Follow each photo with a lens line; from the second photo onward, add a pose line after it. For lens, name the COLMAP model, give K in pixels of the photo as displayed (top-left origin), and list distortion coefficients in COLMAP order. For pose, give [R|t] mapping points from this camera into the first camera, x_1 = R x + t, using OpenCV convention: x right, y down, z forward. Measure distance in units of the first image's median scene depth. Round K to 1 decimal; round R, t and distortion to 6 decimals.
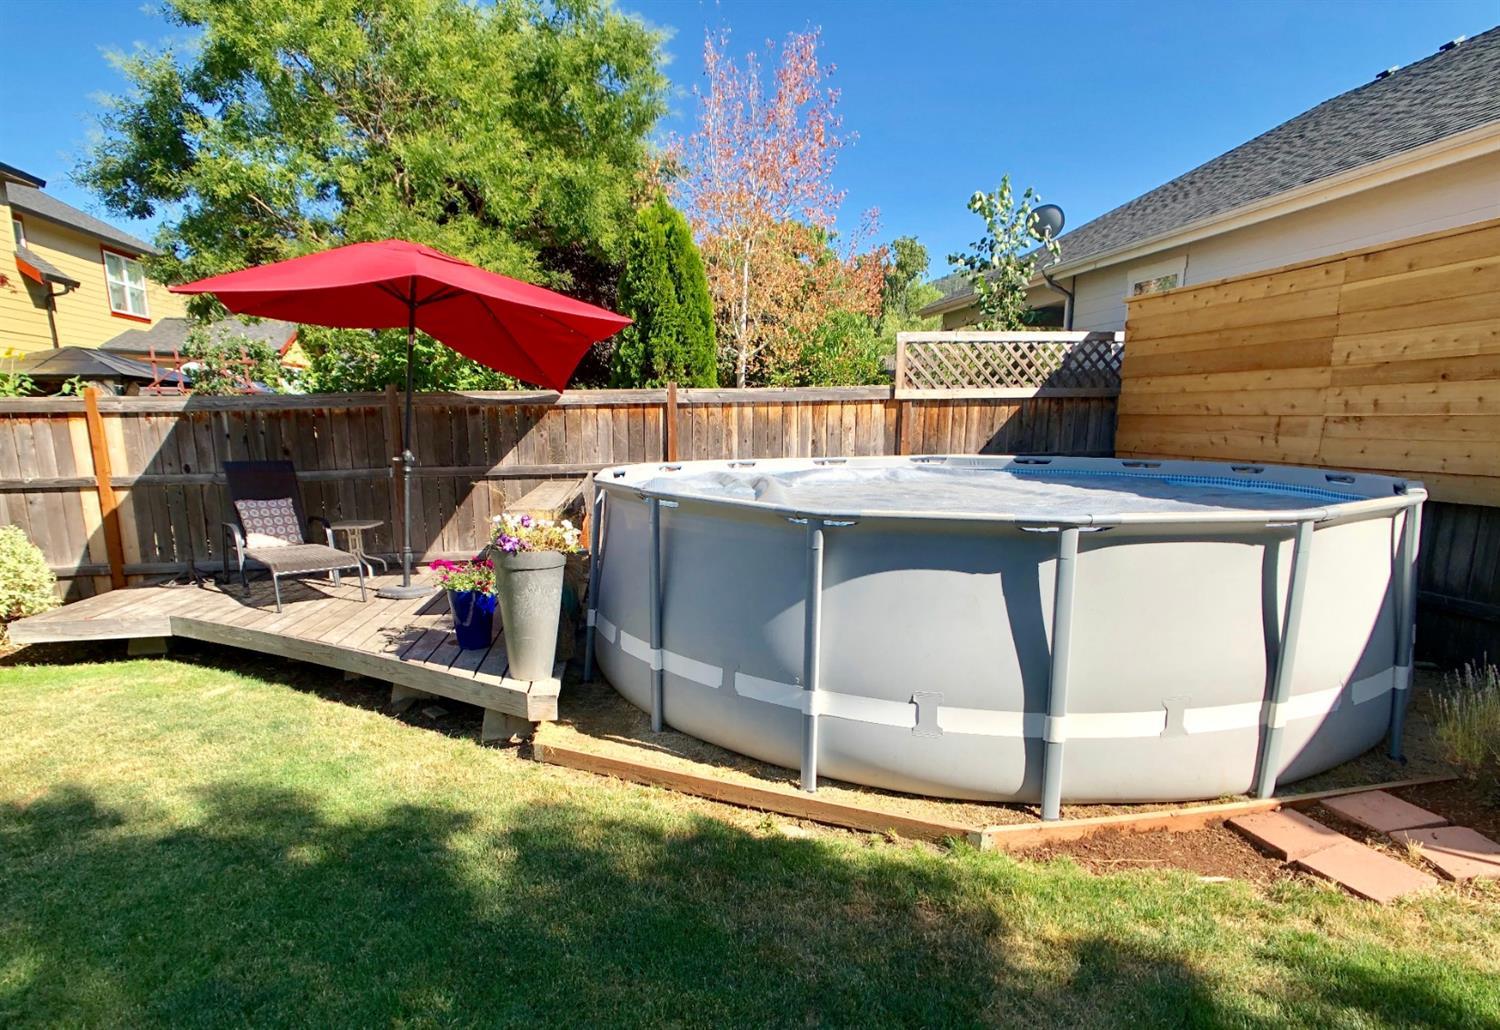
lens RADIAL K [[787.6, 0, 750.0], [0, 787.6, 518.4], [0, 0, 1]] dist [-0.008180, -0.000698]
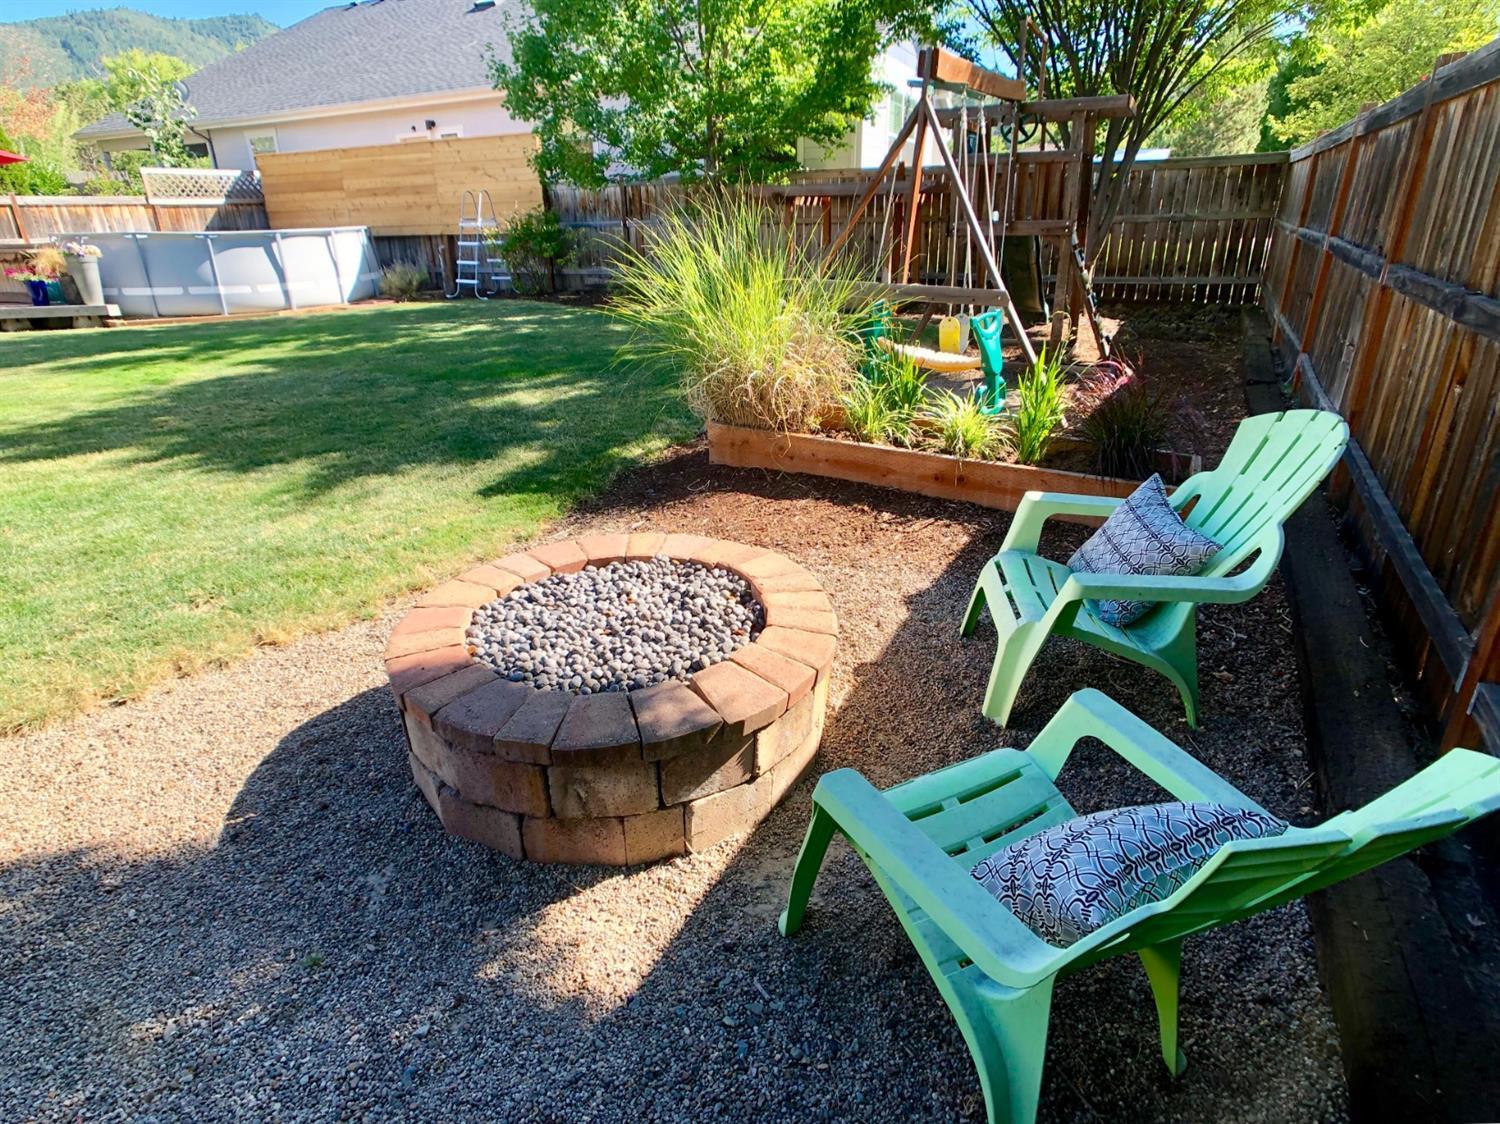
lens RADIAL K [[800.8, 0, 753.8], [0, 800.8, 563.3], [0, 0, 1]] dist [-0.013809, 0.003703]
pose [[0.546954, -0.331337, 0.768803, -0.822866], [0.126762, 0.940533, 0.315165, 0.262628], [-0.827510, -0.074926, 0.556429, -1.439433]]
